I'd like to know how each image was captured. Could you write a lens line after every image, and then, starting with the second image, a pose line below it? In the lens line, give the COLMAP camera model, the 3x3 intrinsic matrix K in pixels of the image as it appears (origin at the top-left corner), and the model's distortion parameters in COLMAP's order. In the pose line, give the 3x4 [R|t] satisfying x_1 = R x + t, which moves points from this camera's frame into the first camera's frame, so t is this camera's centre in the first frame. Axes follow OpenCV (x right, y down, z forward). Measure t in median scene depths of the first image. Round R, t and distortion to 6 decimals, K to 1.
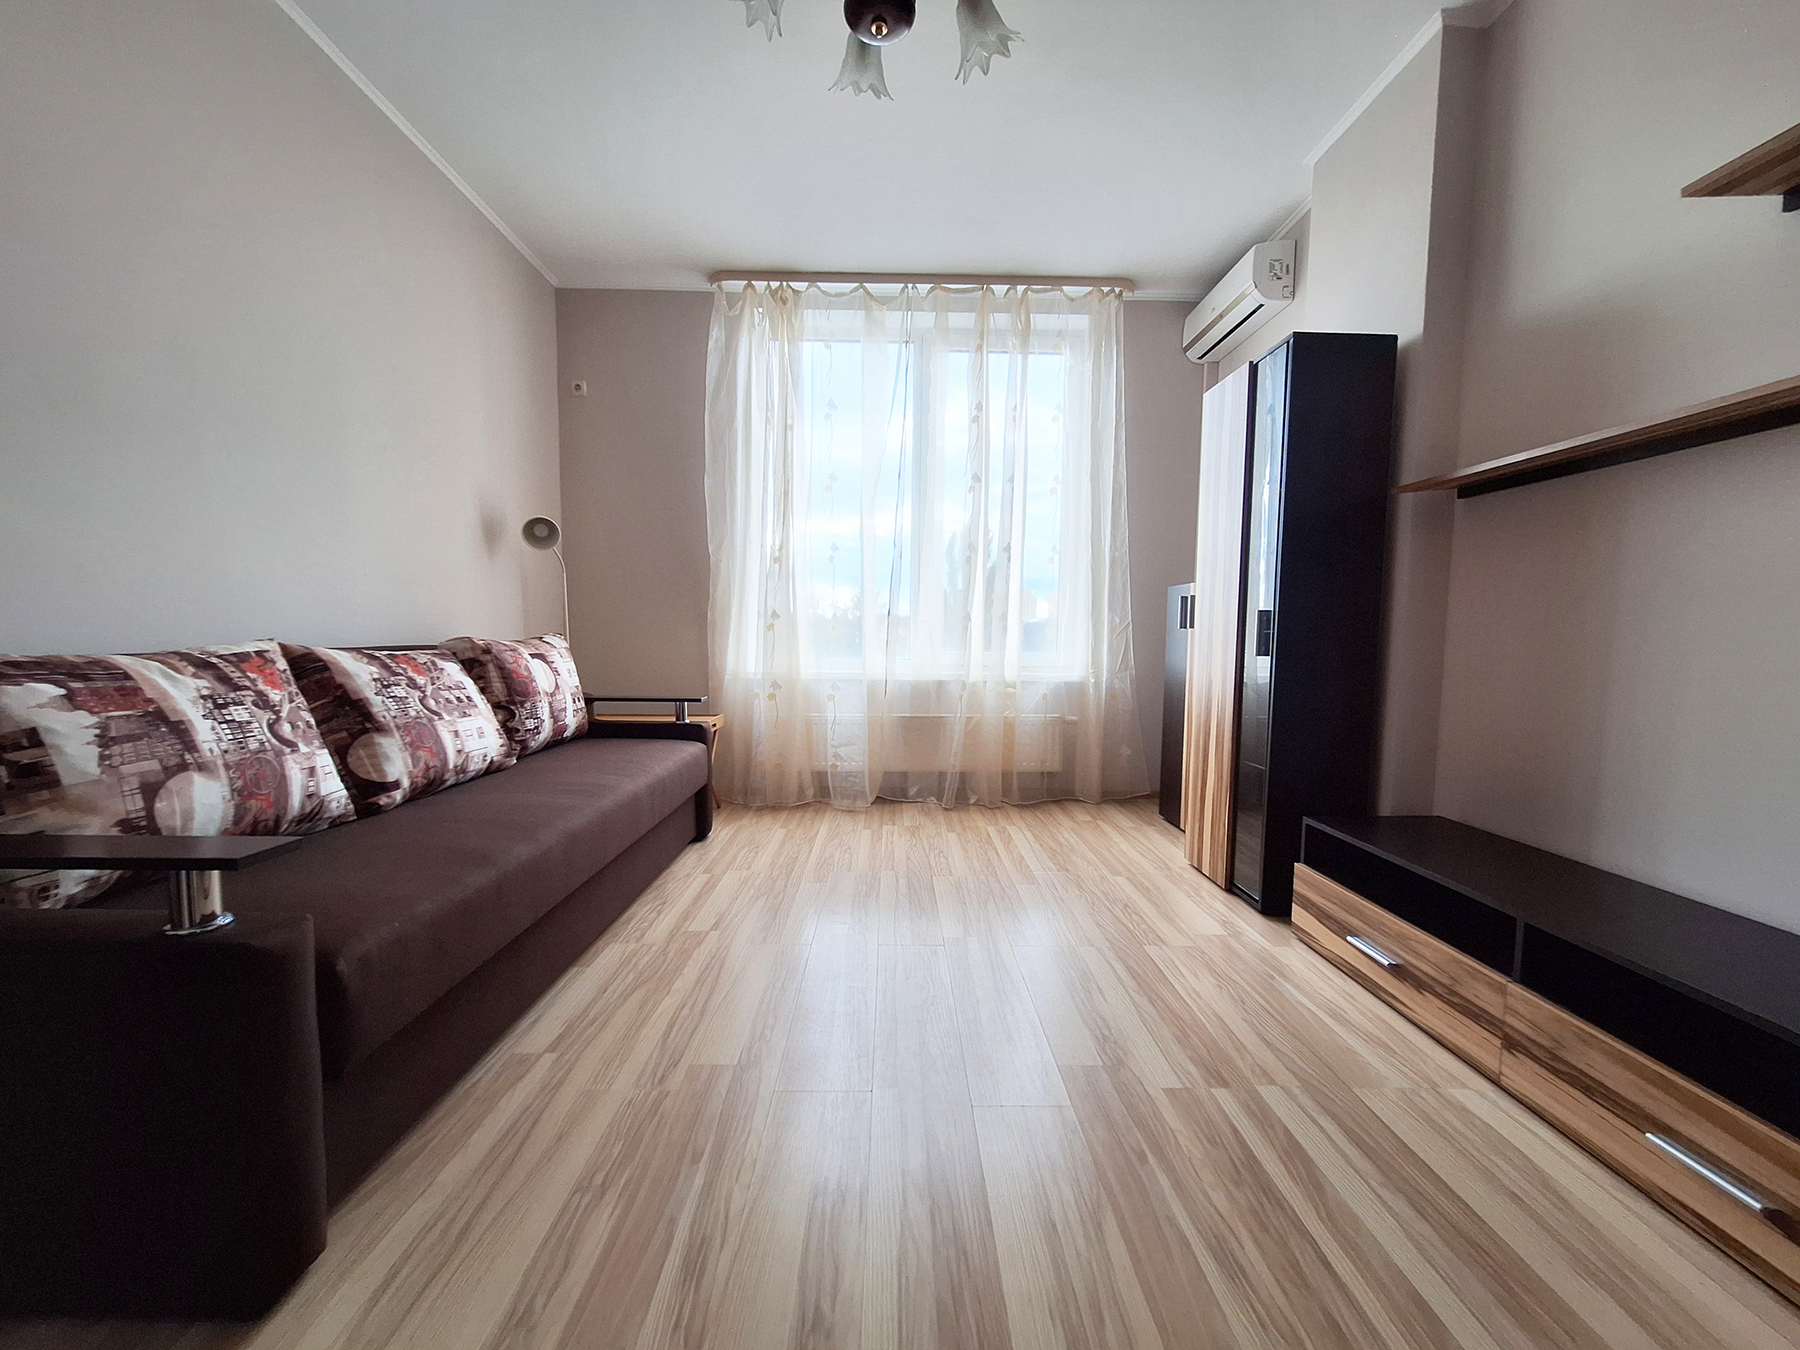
lens RADIAL K [[711.7, 0, 897.9], [0, 711.7, 682.6], [0, 0, 1]] dist [-0.001567, 0.000205]
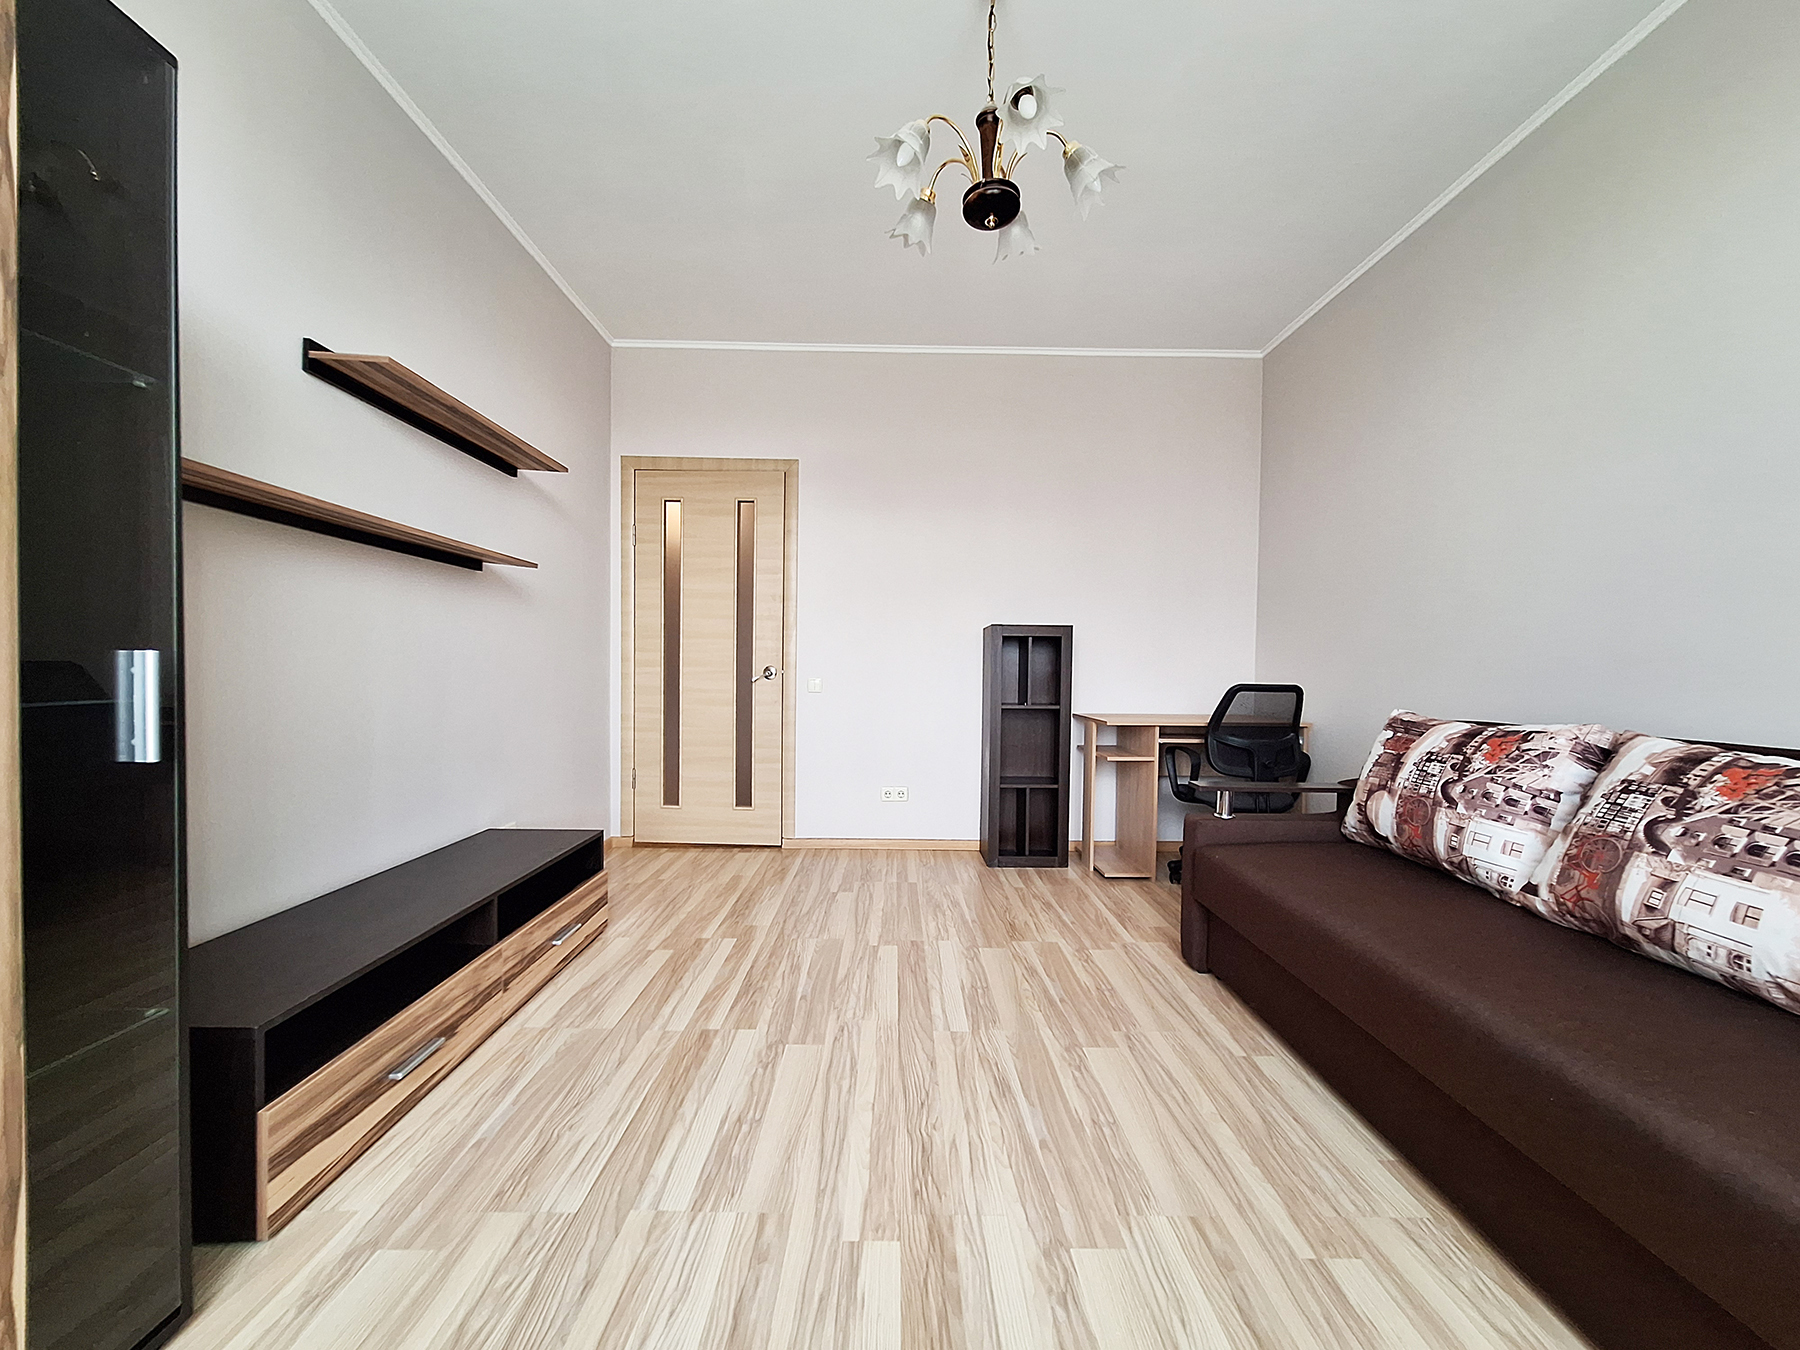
lens RADIAL K [[711.7, 0, 897.9], [0, 711.7, 682.6], [0, 0, 1]] dist [-0.001567, 0.000205]
pose [[-0.999688, -0.024446, 0.005030, 0.098805], [-0.023905, 0.995782, 0.088587, -0.191055], [-0.007174, 0.088439, -0.996056, 2.065204]]
